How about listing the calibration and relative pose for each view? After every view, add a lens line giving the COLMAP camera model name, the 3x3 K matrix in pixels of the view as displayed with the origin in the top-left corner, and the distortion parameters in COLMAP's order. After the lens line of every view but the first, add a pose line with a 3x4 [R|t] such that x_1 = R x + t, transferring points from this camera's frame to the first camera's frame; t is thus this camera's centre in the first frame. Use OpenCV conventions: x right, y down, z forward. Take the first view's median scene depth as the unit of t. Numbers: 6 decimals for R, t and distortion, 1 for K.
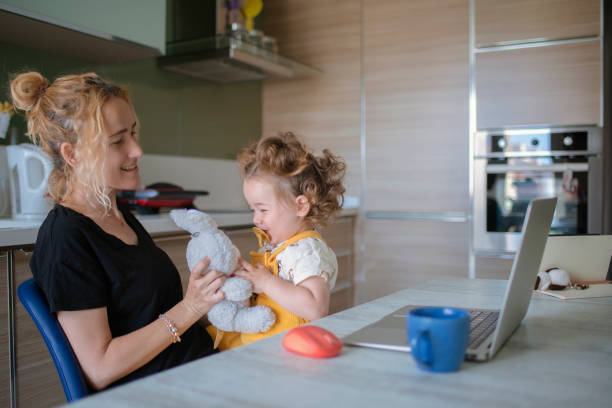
lens RADIAL K [[603.0, 0, 306.0], [0, 603.0, 204.0], [0, 0, 1]] dist [-0.065540, 0.005714]
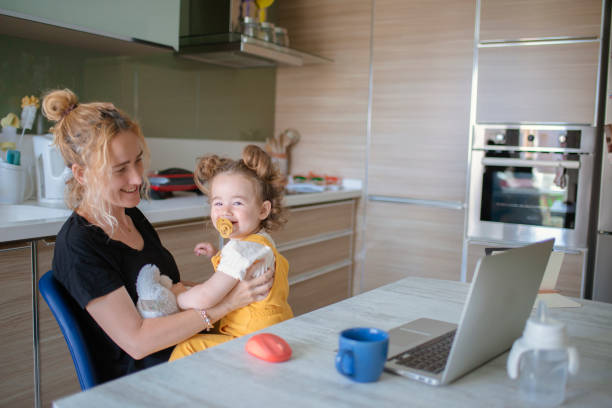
lens RADIAL K [[603.0, 0, 306.0], [0, 603.0, 204.0], [0, 0, 1]] dist [-0.065540, 0.005714]
pose [[0.998346, 0.040147, -0.041144, 0.044509], [-0.037131, 0.996741, 0.071609, -0.055692], [0.043885, -0.069963, 0.996584, -0.075629]]
